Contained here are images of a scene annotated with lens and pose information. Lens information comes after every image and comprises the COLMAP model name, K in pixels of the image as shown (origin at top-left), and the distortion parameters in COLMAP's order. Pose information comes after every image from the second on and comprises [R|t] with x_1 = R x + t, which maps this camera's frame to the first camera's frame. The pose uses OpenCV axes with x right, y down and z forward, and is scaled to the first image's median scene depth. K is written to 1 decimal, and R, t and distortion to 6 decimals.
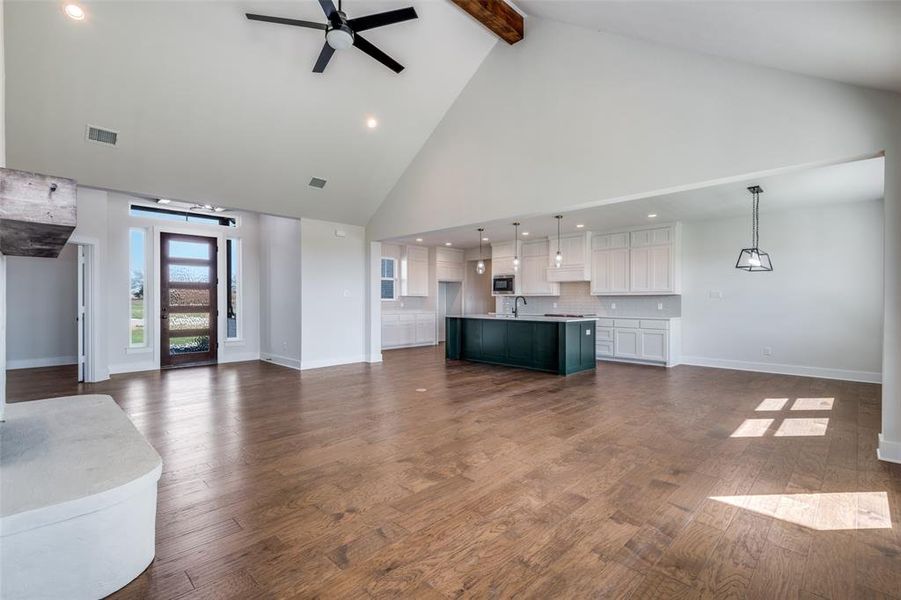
lens RADIAL K [[410.8, 0, 451.6], [0, 410.8, 300.7], [0, 0, 1]] dist [0.032881, -0.016526]
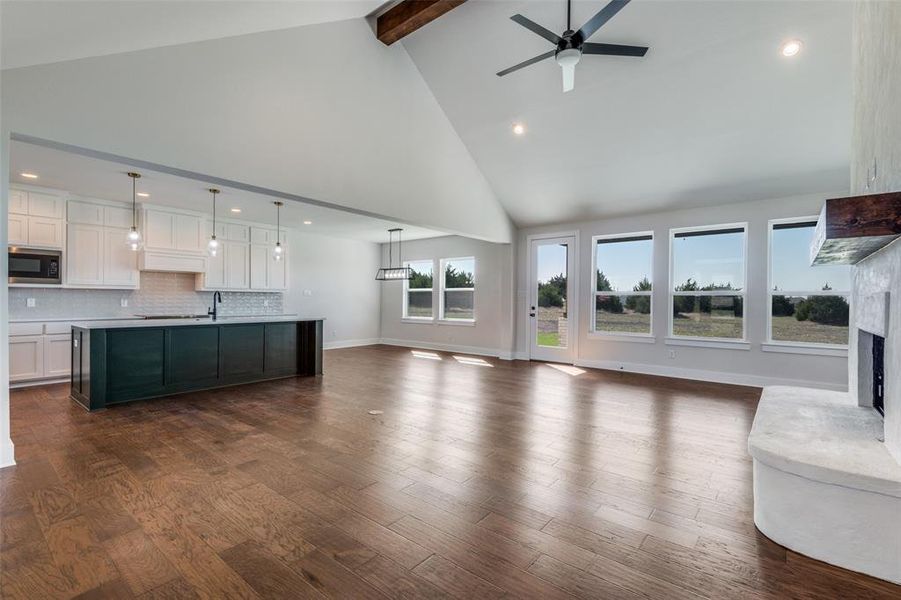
lens RADIAL K [[410.8, 0, 451.6], [0, 410.8, 300.7], [0, 0, 1]] dist [0.032881, -0.016526]
pose [[-0.093893, -0.003880, 0.995575, -0.606529], [-0.008535, 0.999959, 0.003092, -0.000312], [-0.995546, -0.008207, -0.093922, 0.648103]]
